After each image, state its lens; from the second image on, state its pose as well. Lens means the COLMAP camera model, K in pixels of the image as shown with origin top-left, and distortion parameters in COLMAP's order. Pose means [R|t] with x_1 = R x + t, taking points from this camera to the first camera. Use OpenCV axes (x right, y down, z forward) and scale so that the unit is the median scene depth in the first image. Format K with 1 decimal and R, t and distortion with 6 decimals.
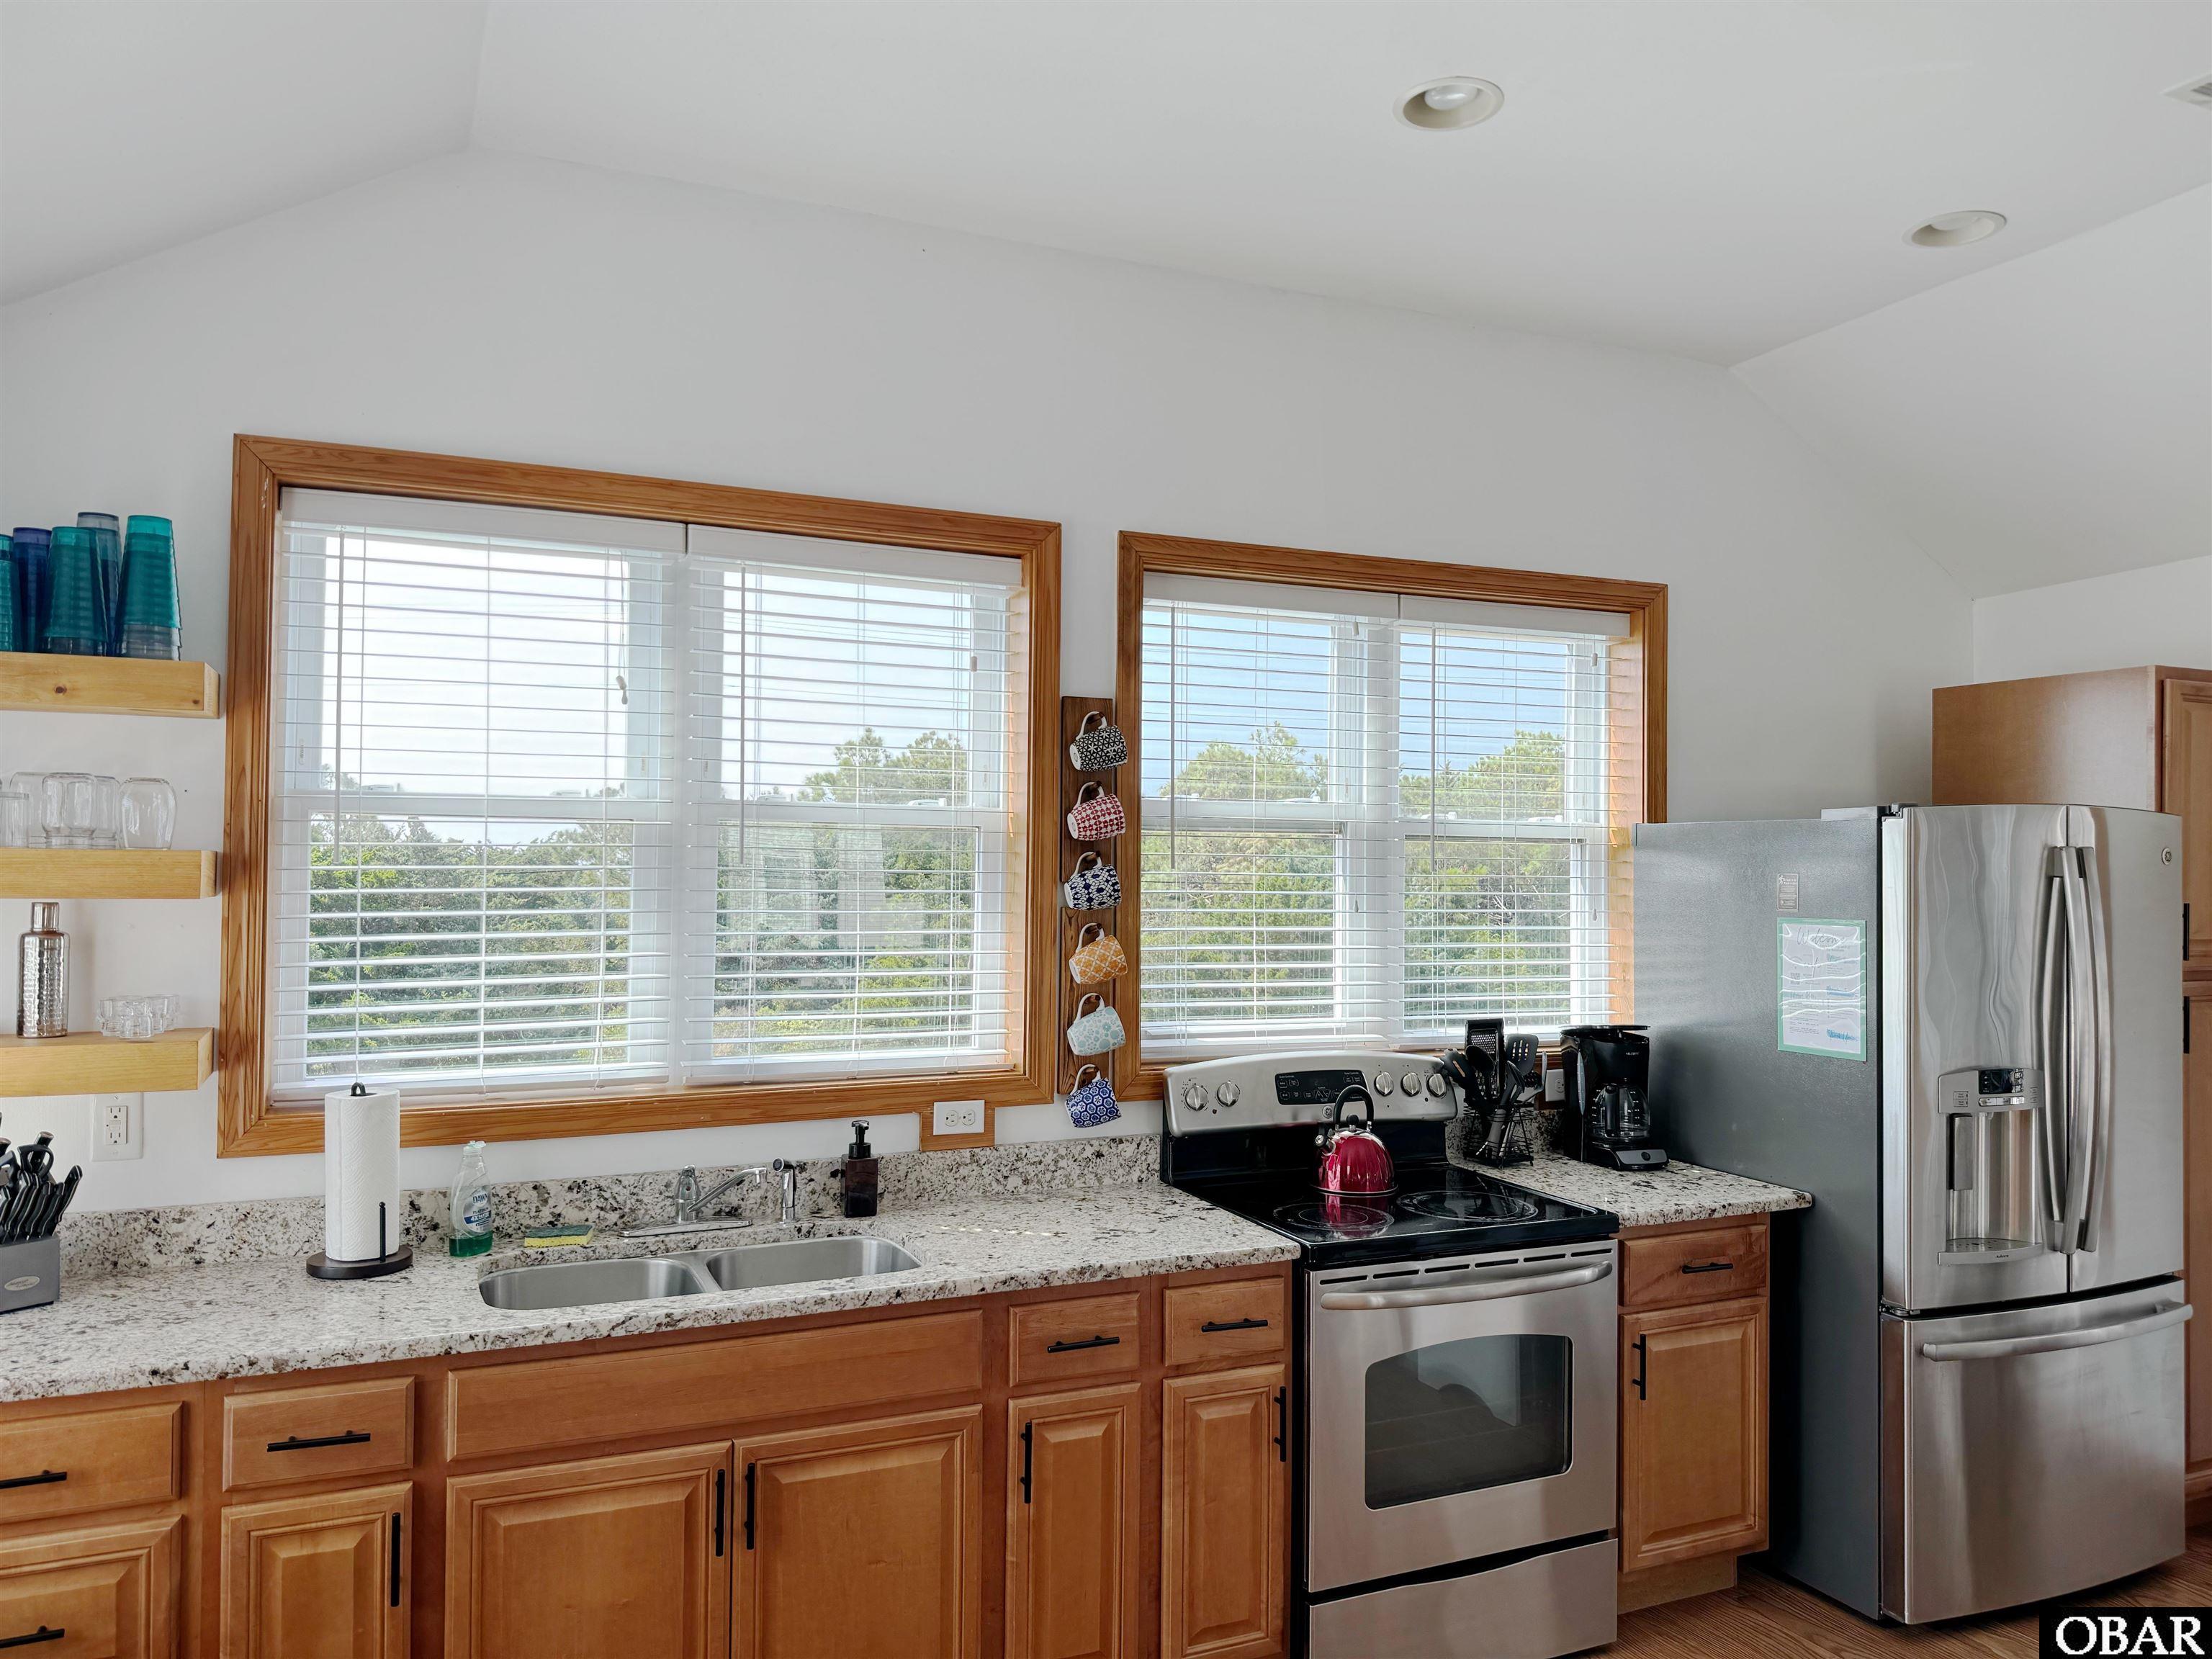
lens RADIAL K [[1752.4, 0, 1094.2], [0, 1752.4, 765.1], [0, 0, 1]] dist [0.109347, -0.205170]
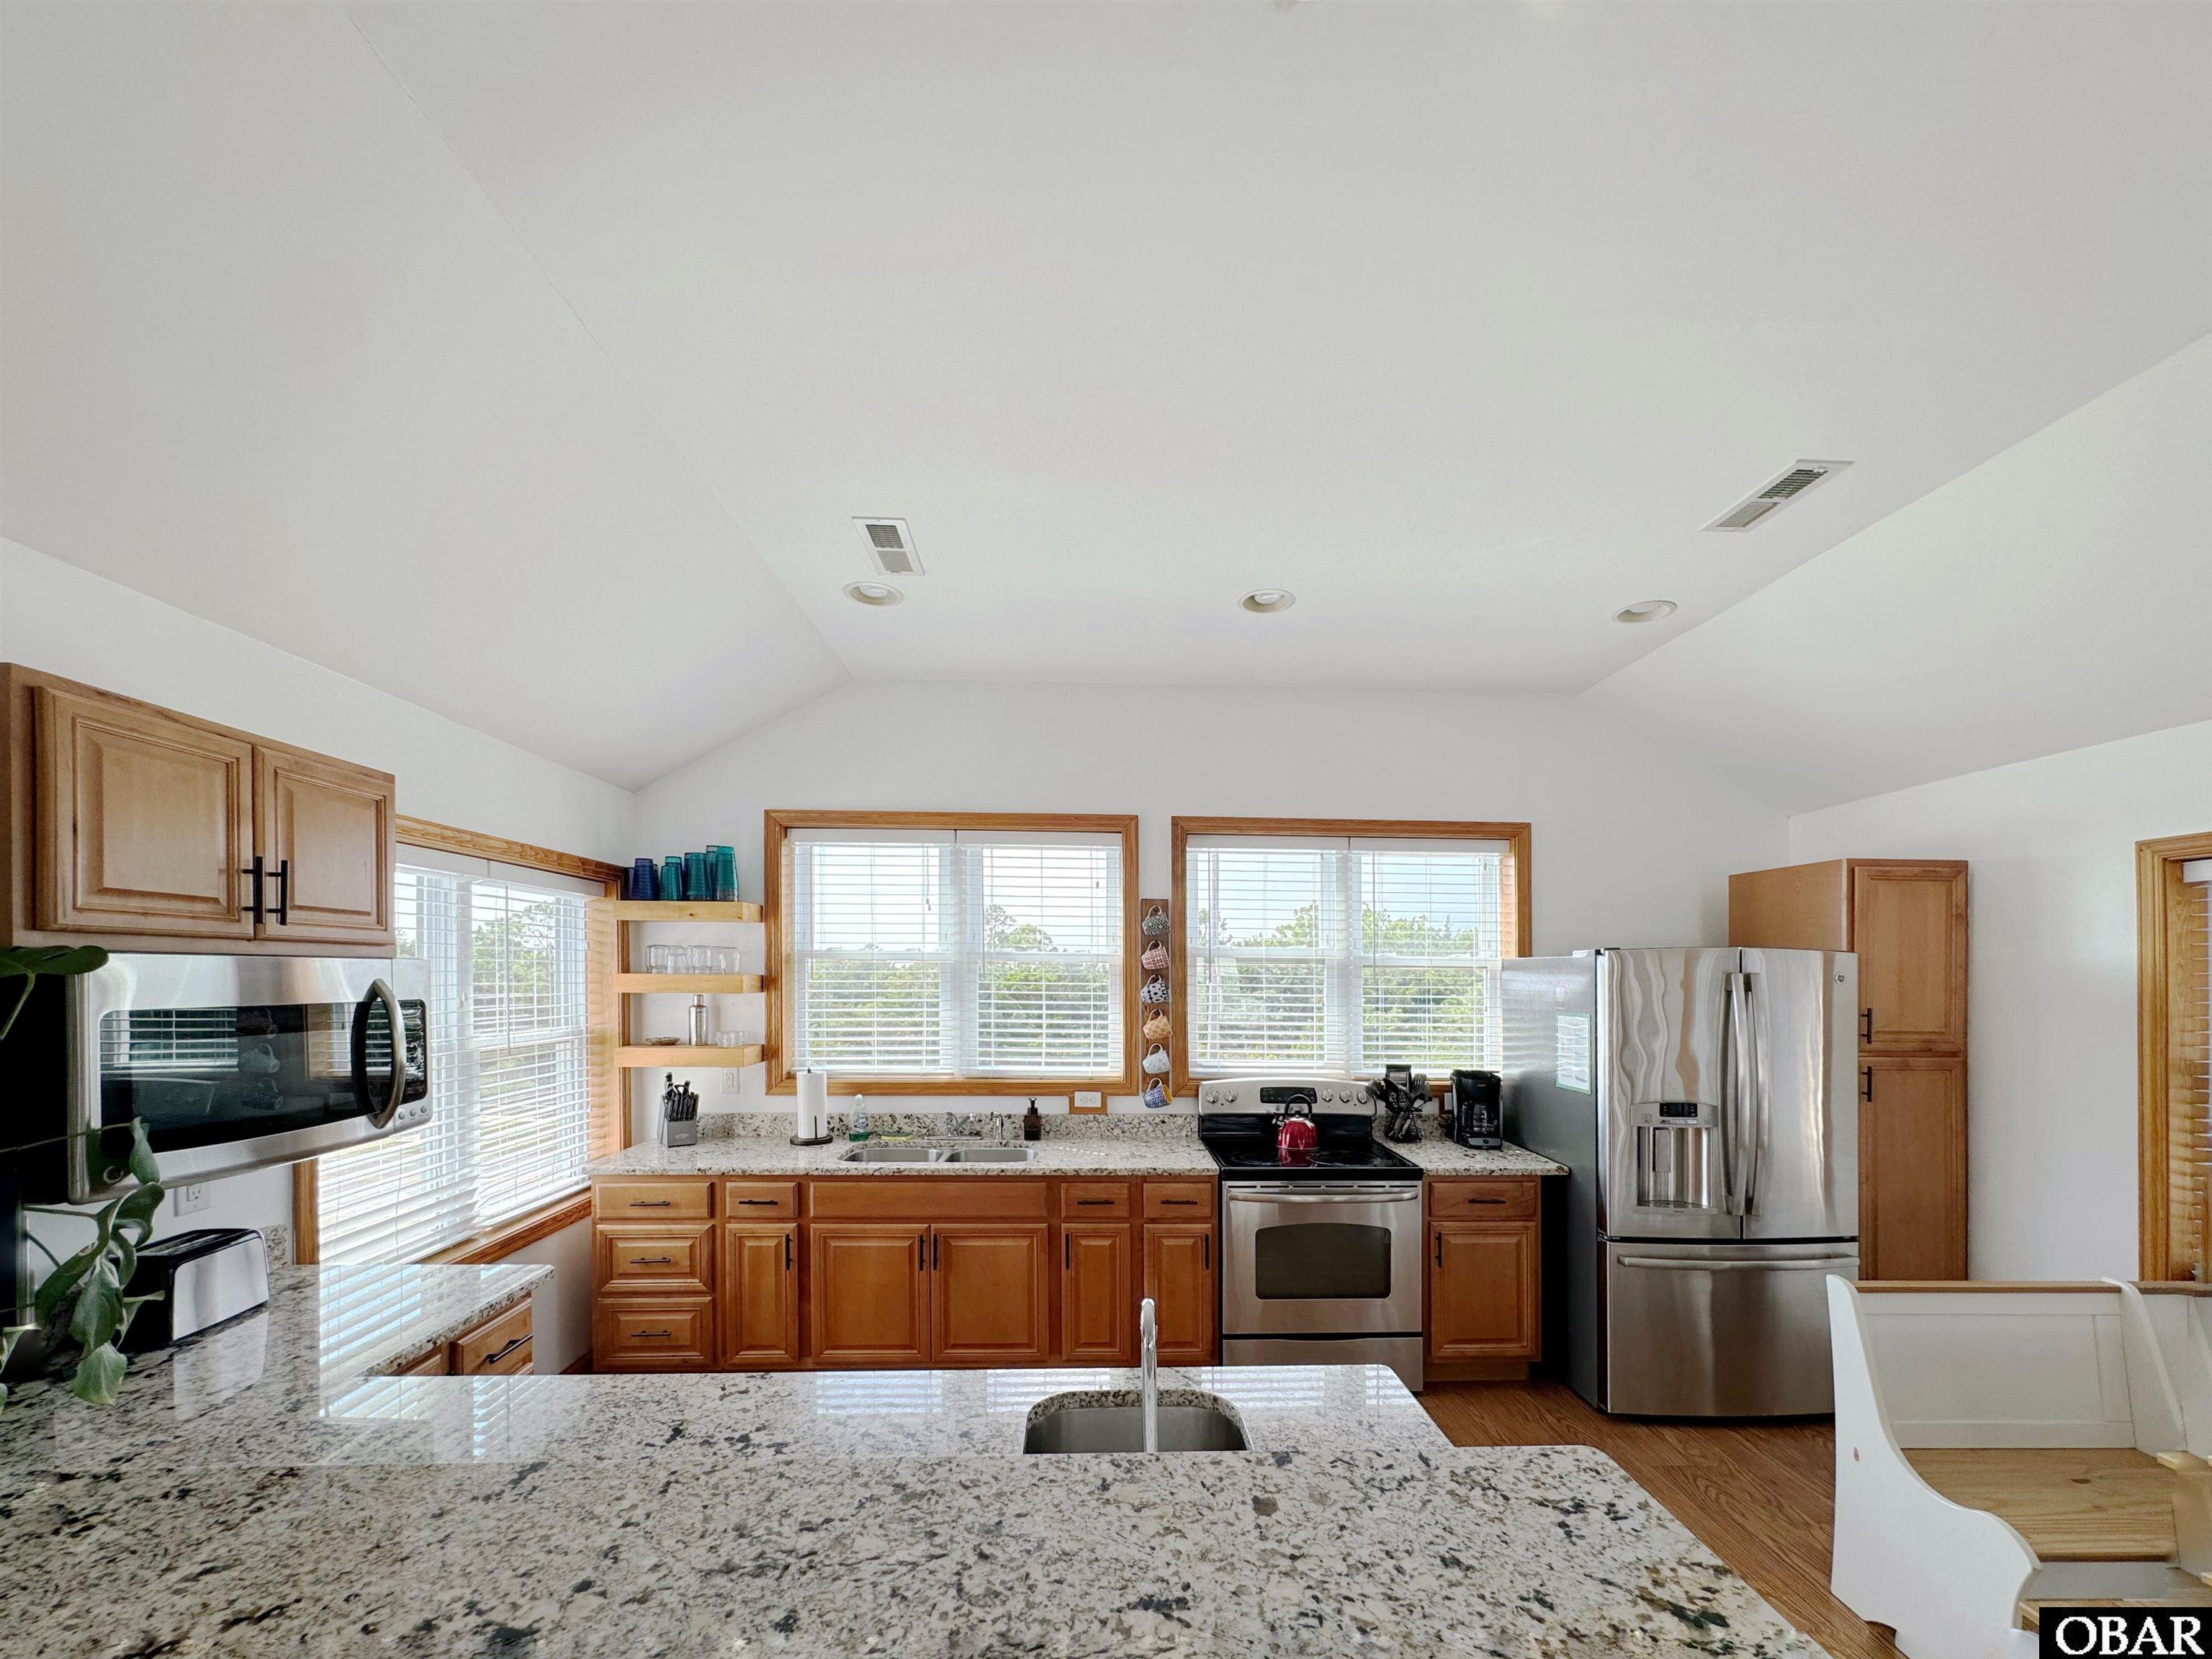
lens RADIAL K [[909.6, 0, 1008.5], [0, 909.6, 953.0], [0, 0, 1]] dist [-0.000612, -0.000023]
pose [[0.922241, -0.007250, -0.386547, 0.261874], [0.019410, 0.999432, 0.027566, -0.009699], [0.386127, -0.032925, 0.921858, -0.049351]]
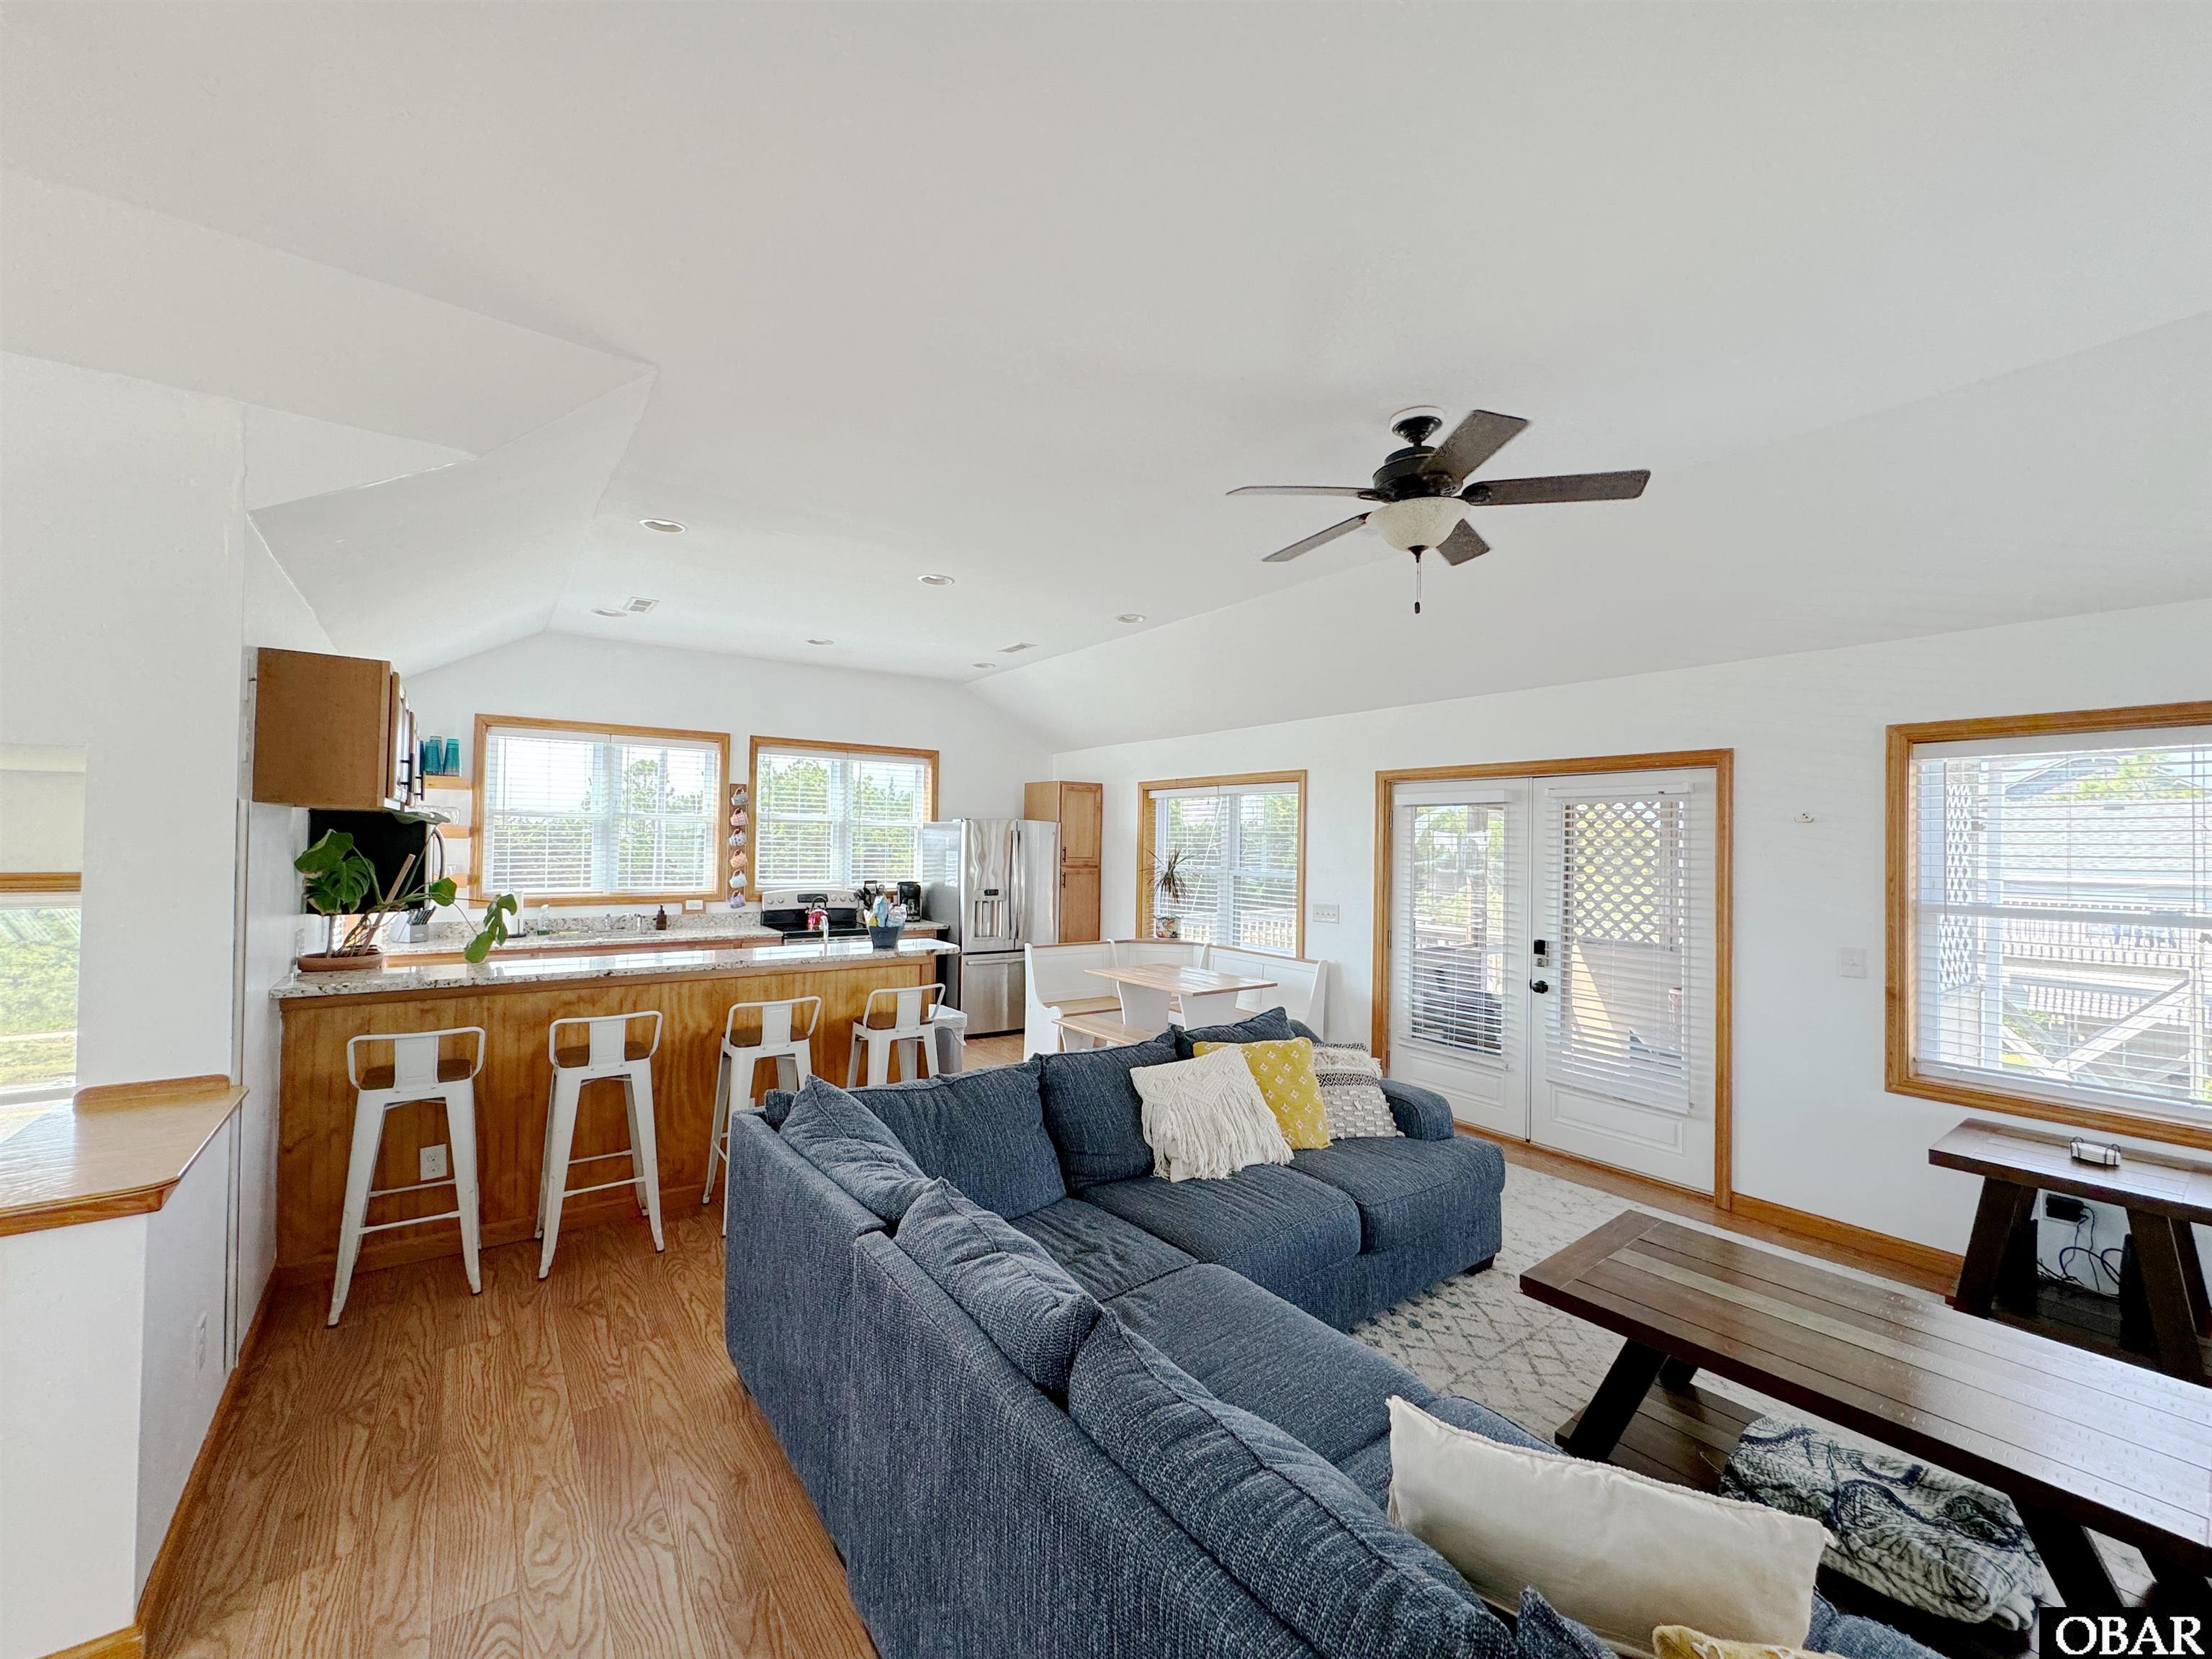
lens RADIAL K [[816.0, 0, 1024.7], [0, 816.0, 814.5], [0, 0, 1]] dist [0.001378, 0.000025]
pose [[0.977634, 0.015029, 0.209778, 0.220189], [-0.021524, 0.999356, 0.028713, -0.039182], [-0.209211, -0.032586, 0.977327, -0.708979]]
